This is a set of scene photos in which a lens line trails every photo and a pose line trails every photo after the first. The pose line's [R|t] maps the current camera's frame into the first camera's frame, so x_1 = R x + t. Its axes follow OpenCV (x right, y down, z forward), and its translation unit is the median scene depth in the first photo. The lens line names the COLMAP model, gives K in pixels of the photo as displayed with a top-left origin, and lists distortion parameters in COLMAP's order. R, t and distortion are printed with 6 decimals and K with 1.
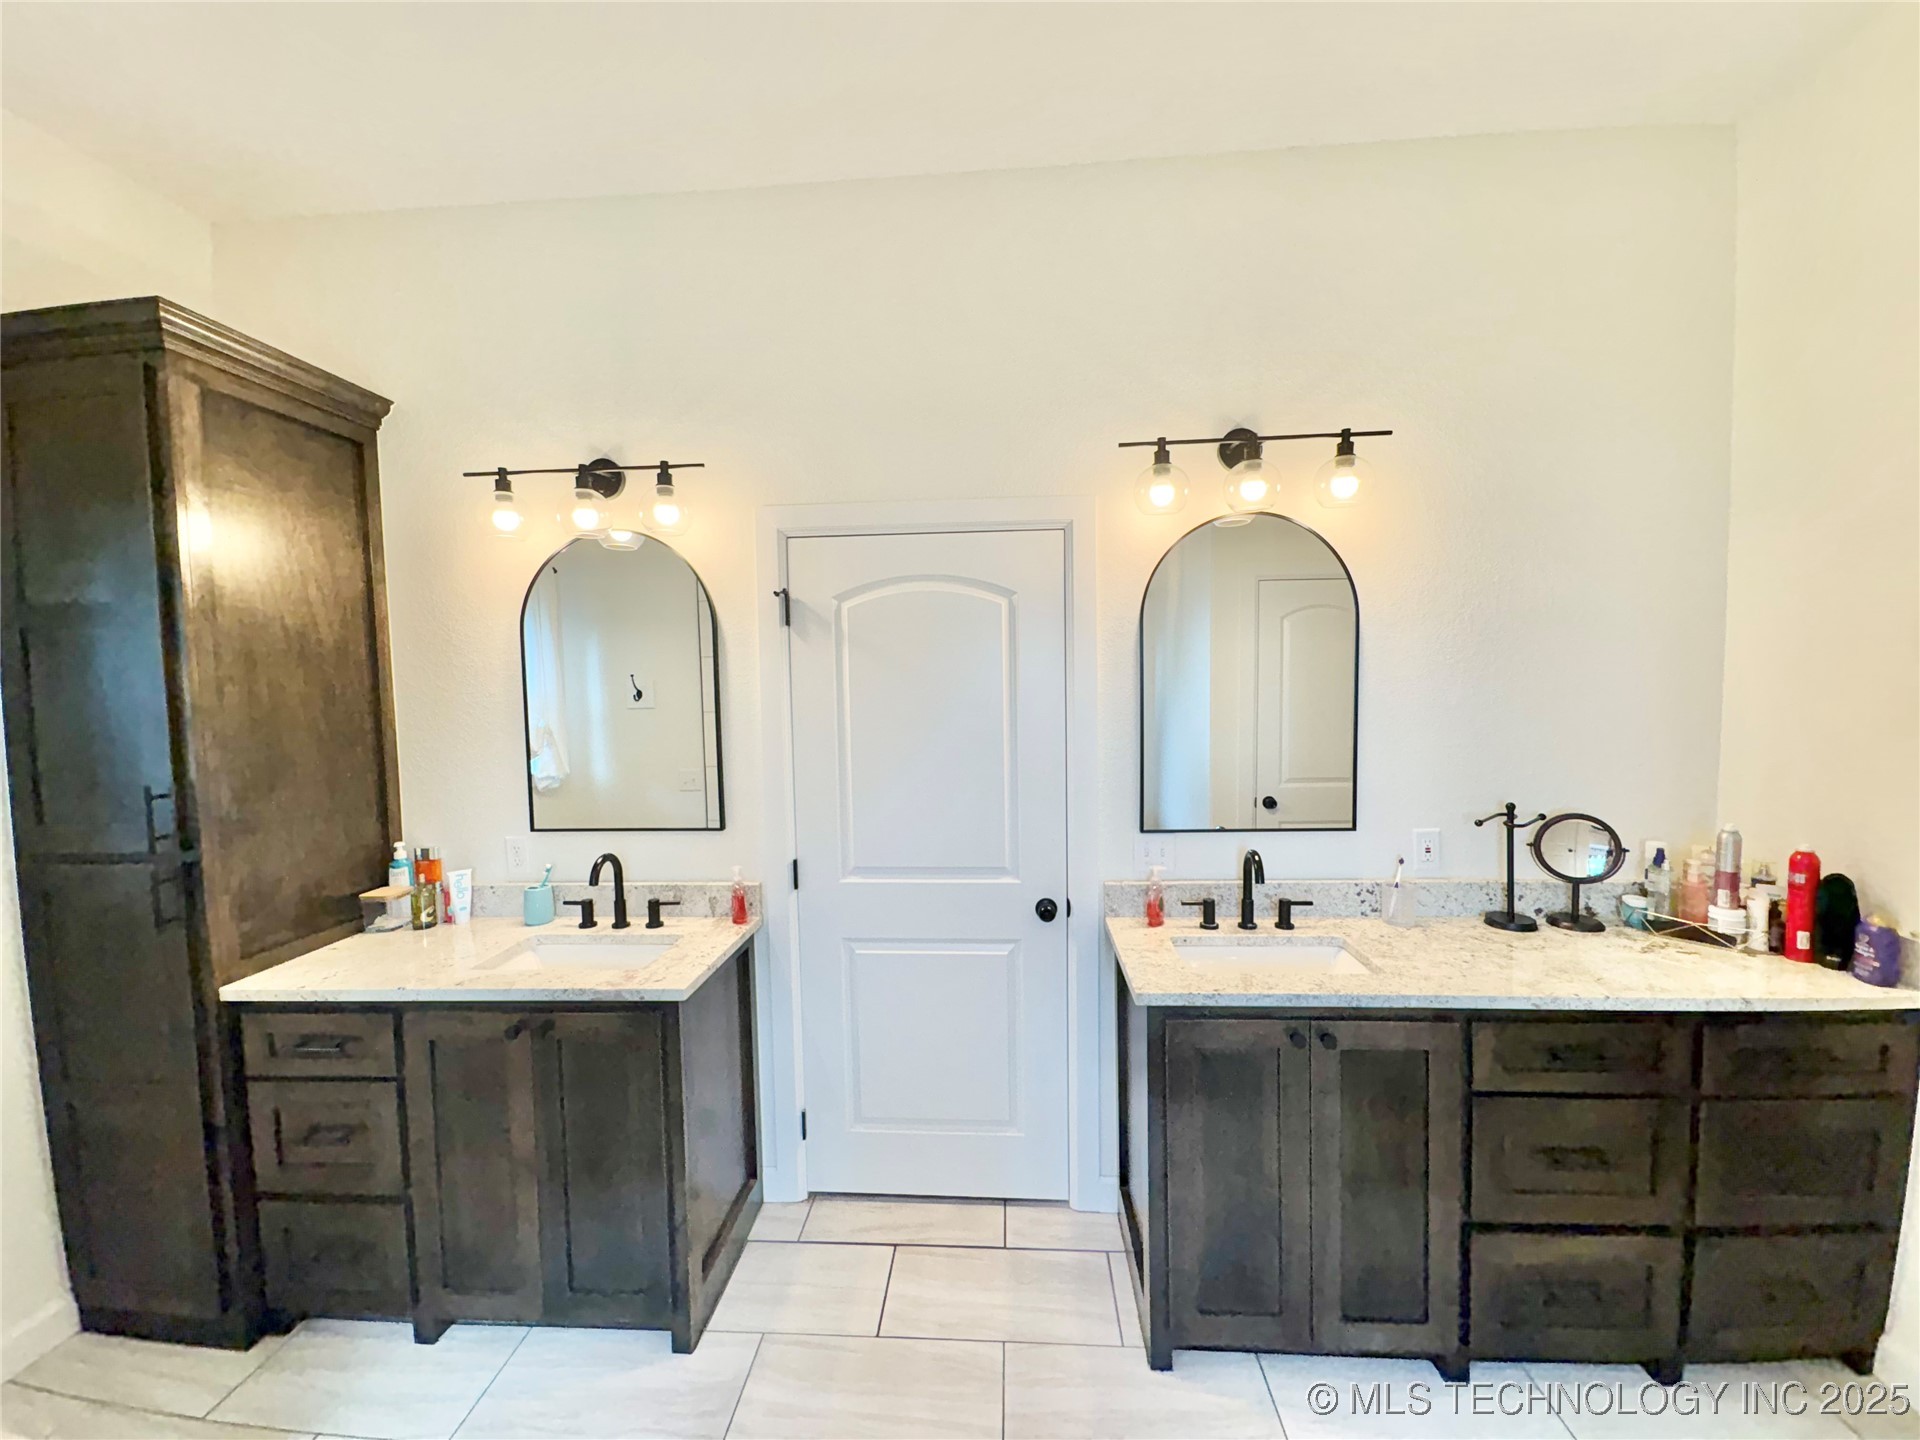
lens RADIAL K [[762.2, 0, 965.6], [0, 762.2, 722.4], [0, 0, 1]] dist [-0.003737, -0.000713]
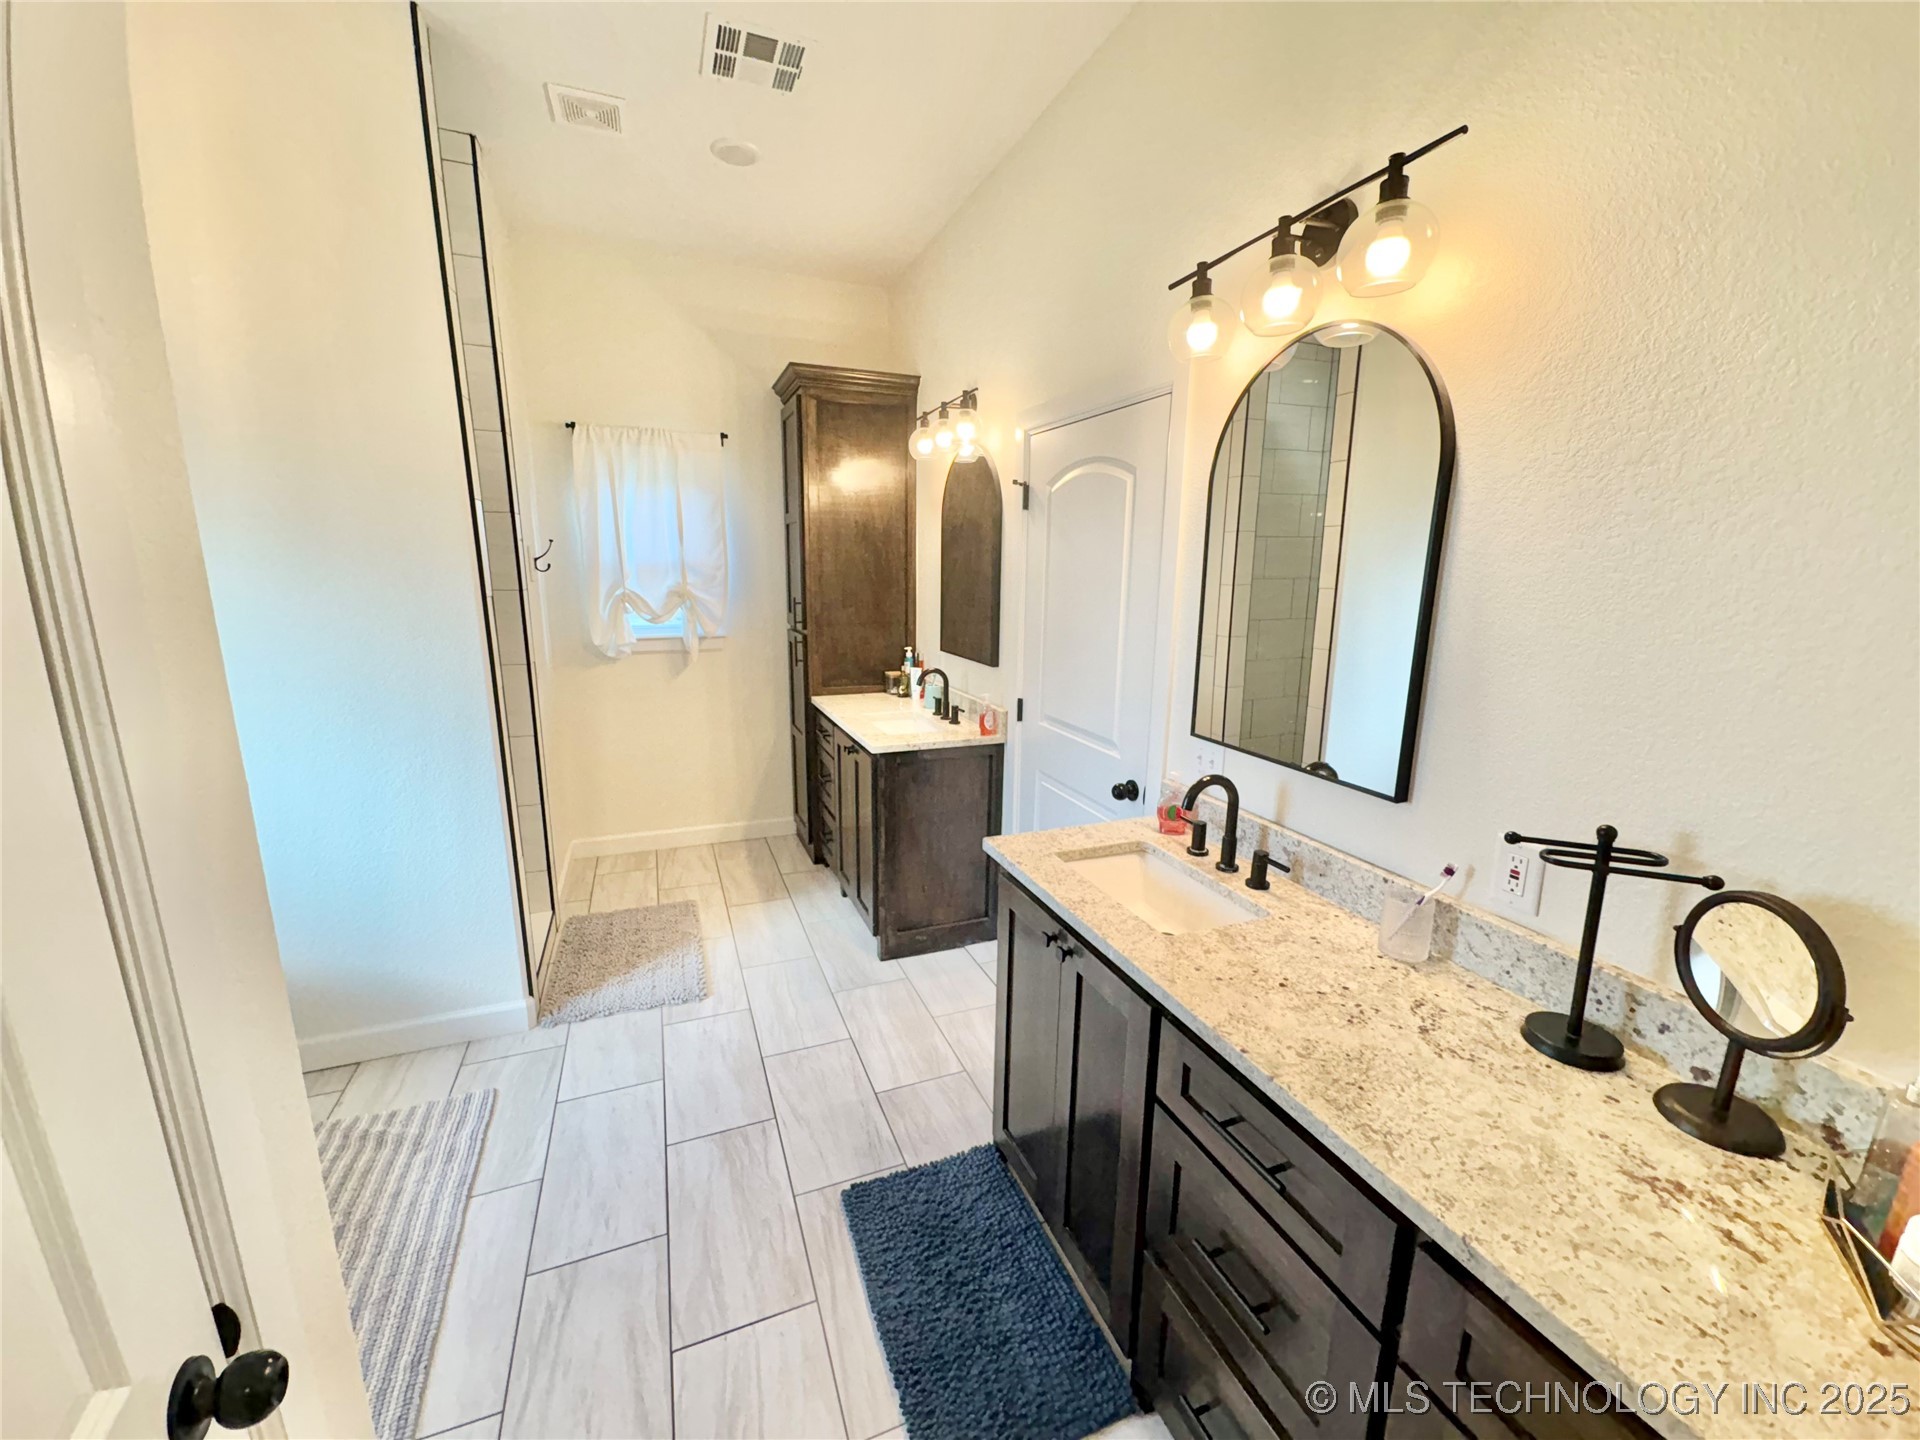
lens RADIAL K [[762.2, 0, 950.0], [0, 762.2, 720.8], [0, 0, 1]] dist [-0.003737, -0.000713]
pose [[0.422870, 0.208723, -0.881825, 0.961789], [-0.067778, 0.977672, 0.198907, -0.033761], [0.903652, -0.024343, 0.427575, 0.386323]]
